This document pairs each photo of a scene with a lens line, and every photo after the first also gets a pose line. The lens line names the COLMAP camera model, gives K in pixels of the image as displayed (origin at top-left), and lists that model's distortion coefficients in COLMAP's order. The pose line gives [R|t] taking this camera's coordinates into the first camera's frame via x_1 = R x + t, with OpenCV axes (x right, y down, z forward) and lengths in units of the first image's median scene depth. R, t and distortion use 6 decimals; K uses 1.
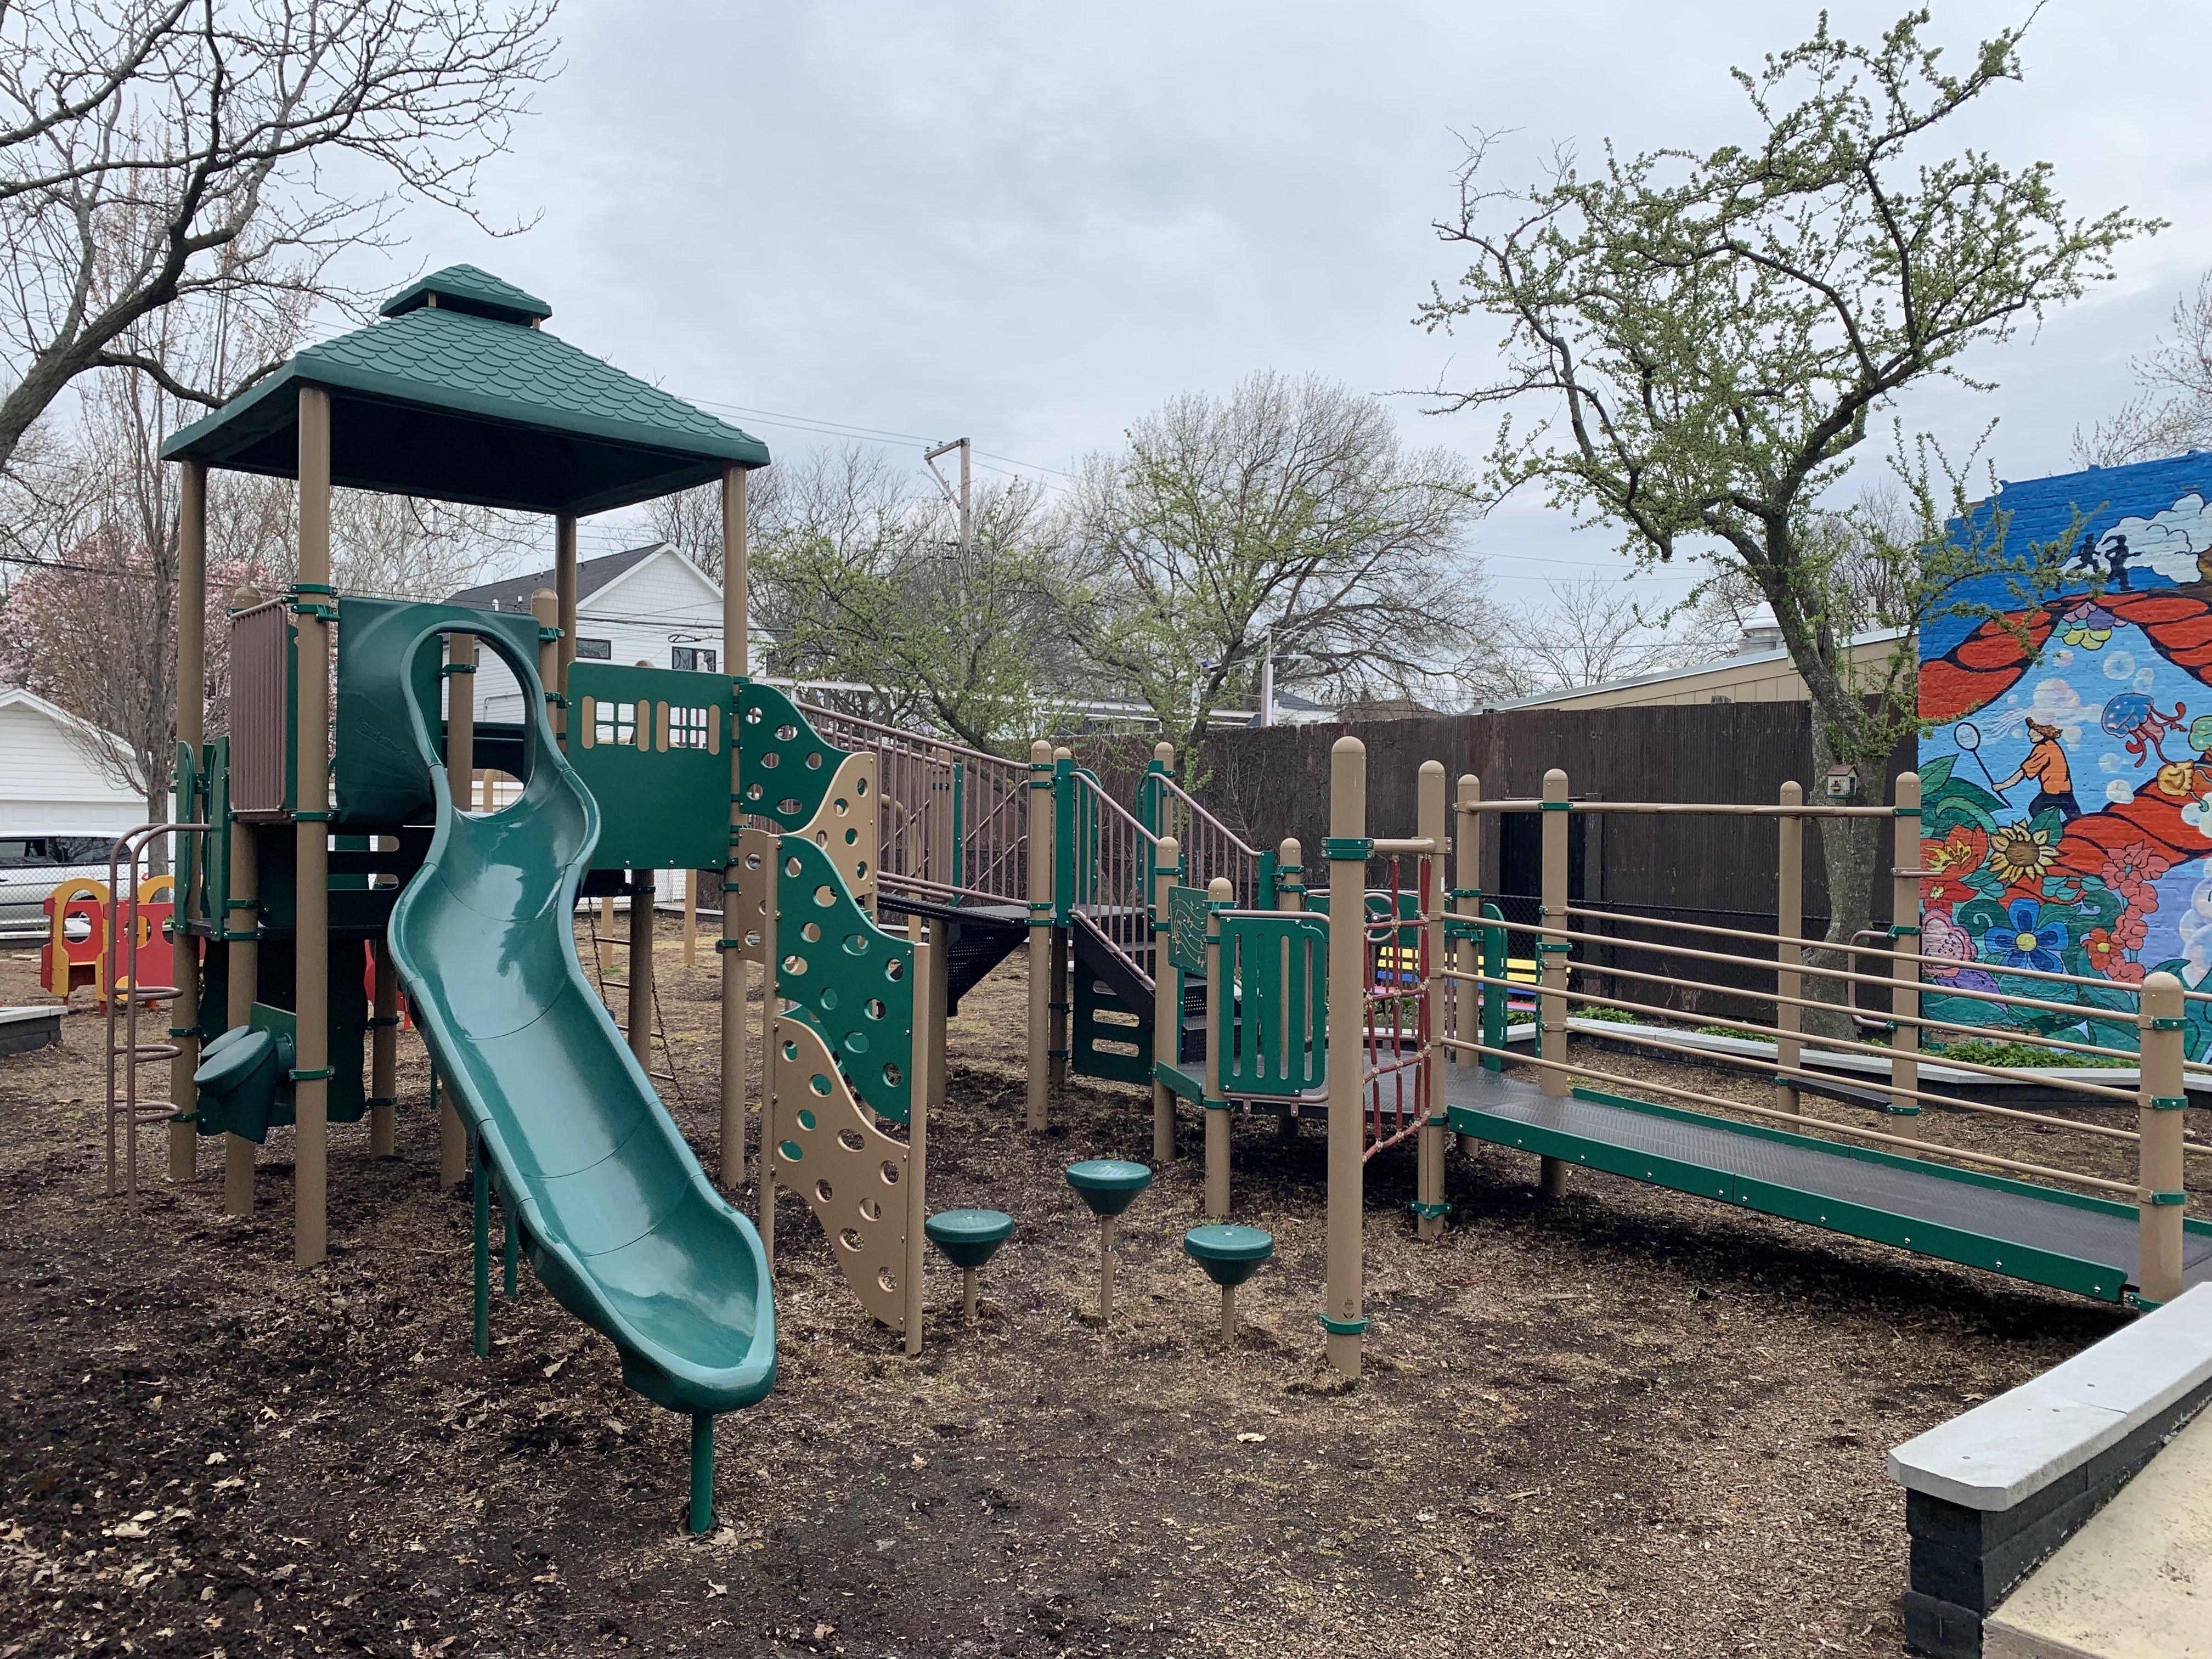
lens RADIAL K [[1687.8, 0, 1106.0], [0, 1687.8, 829.5], [0, 0, 1]] dist [0.018407, 0.006431]
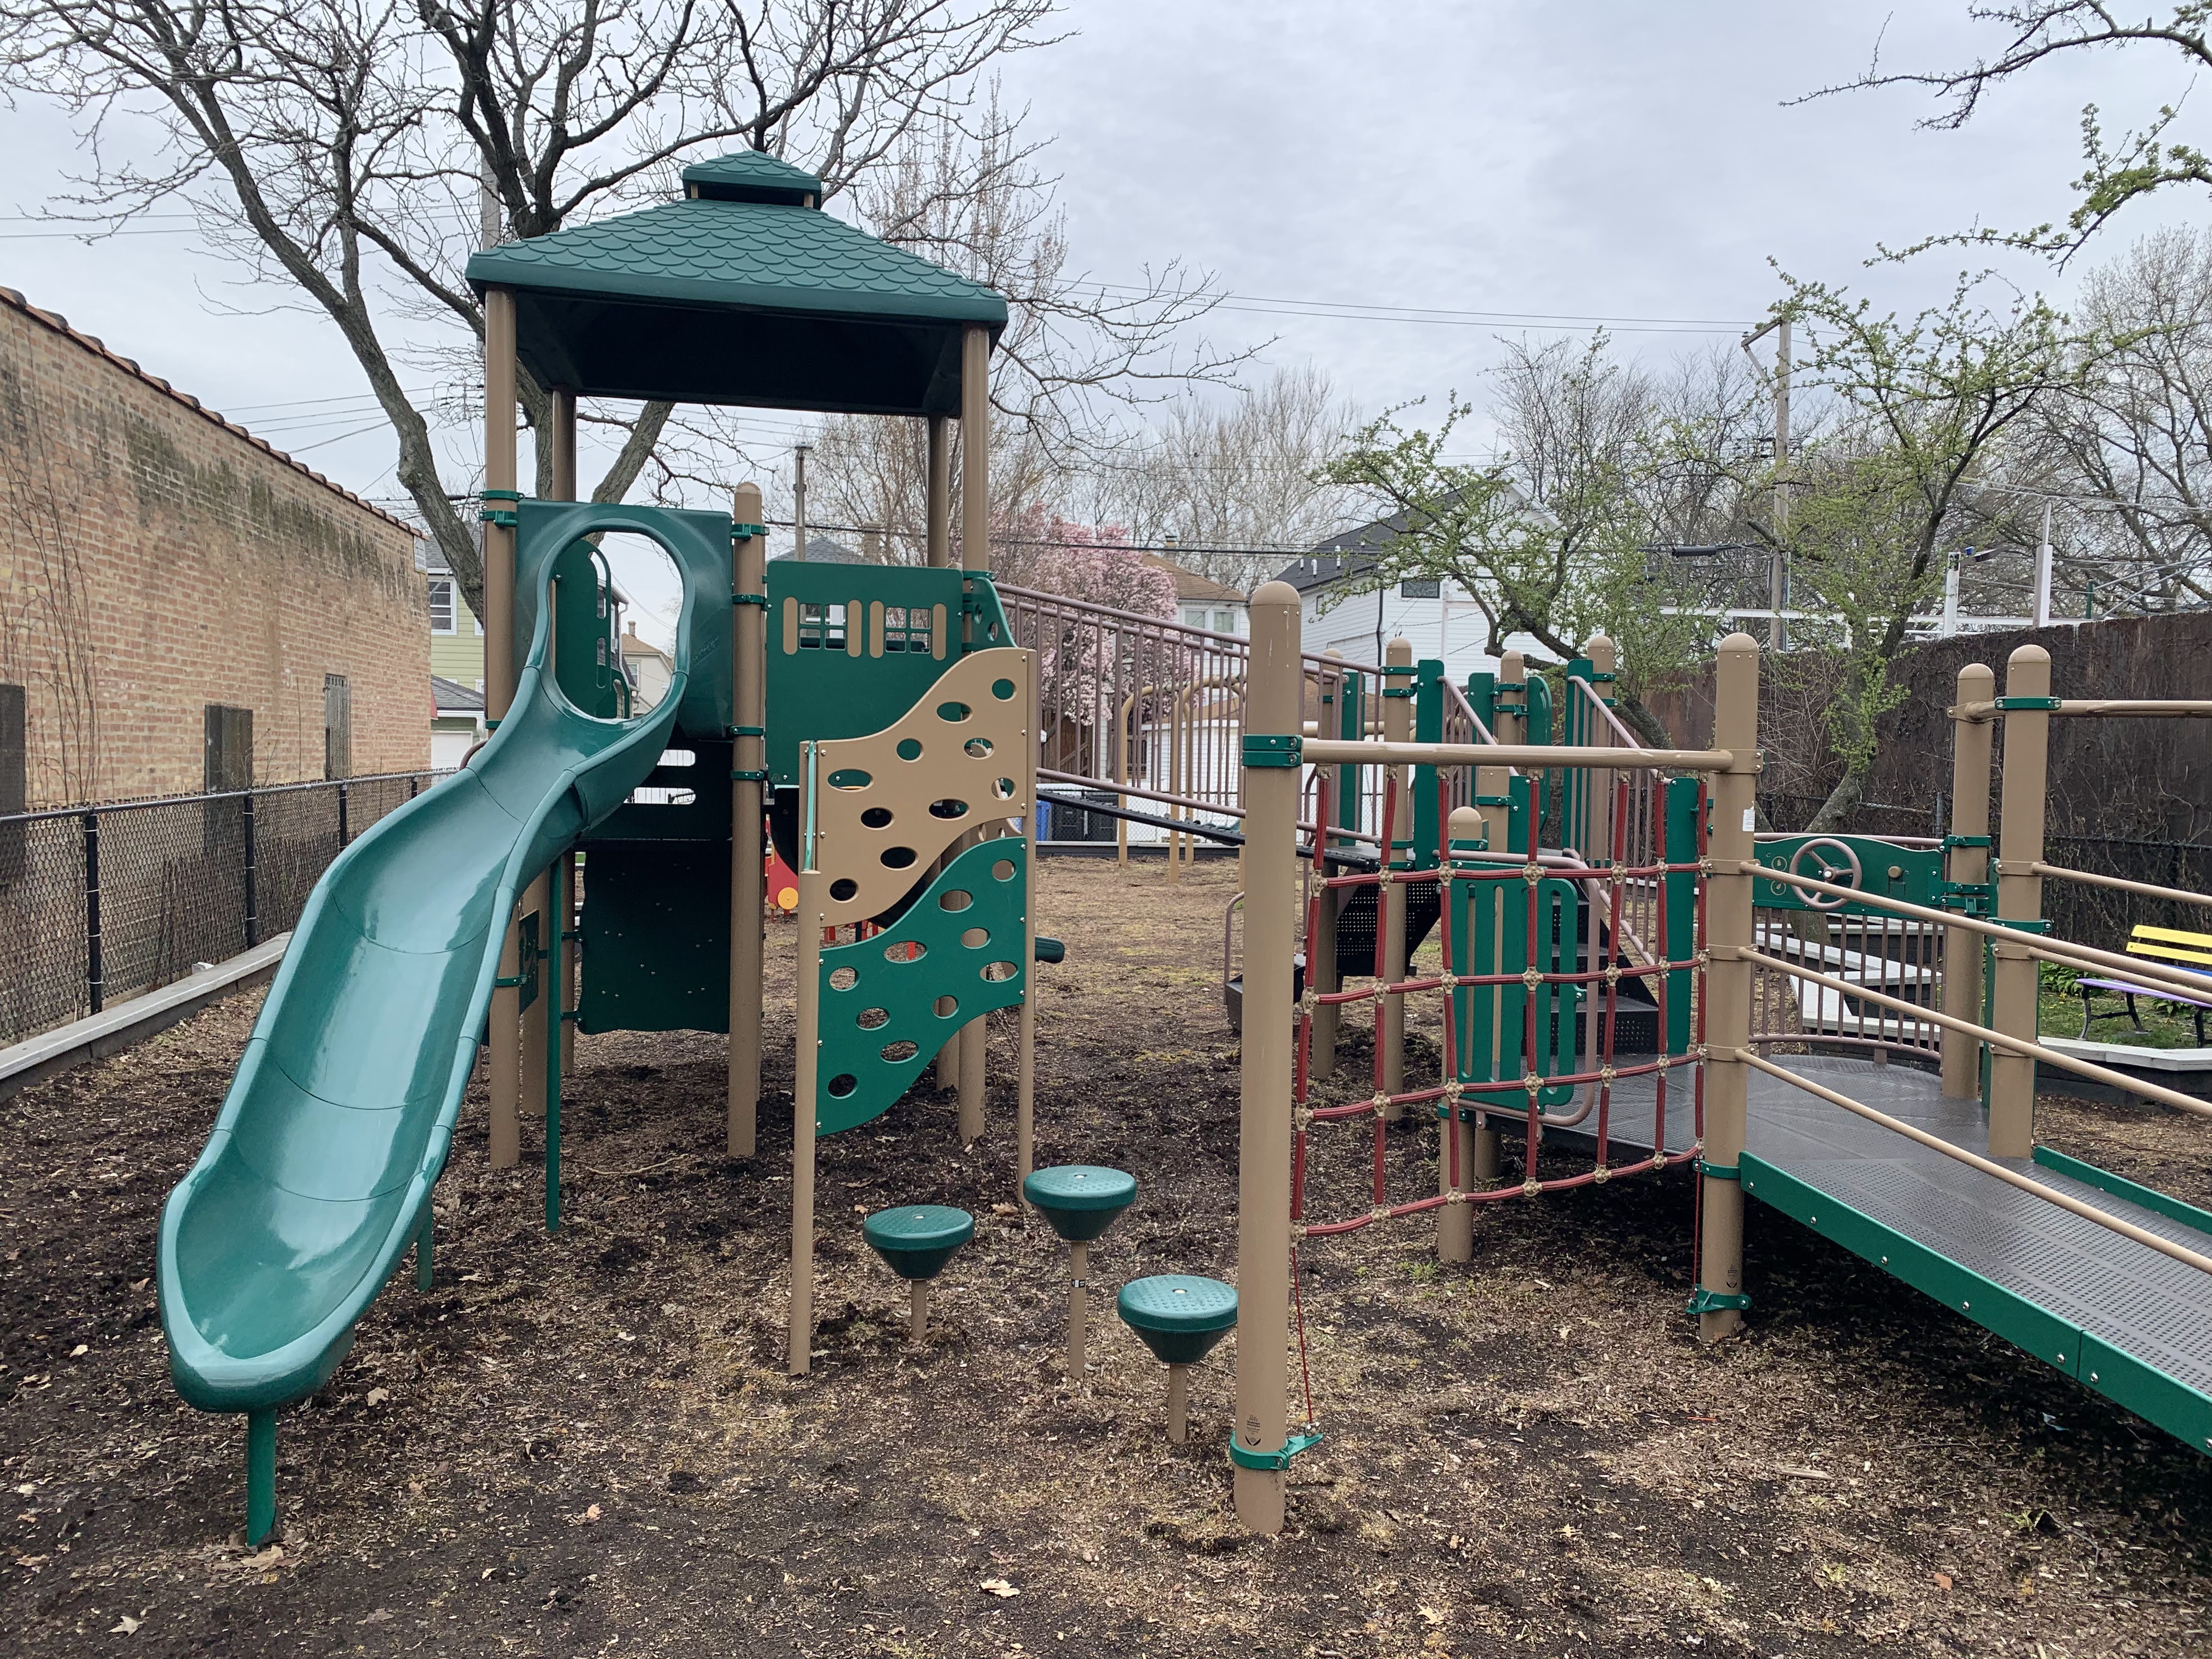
lens RADIAL K [[1693.3, 0, 1106.1], [0, 1693.3, 854.2], [0, 0, 1]] dist [0.012526, 0.002758]
pose [[0.856951, 0.031816, -0.514415, 0.371301], [-0.007459, 0.998754, 0.049346, 0.016371], [0.515344, -0.038450, 0.856120, 0.338157]]
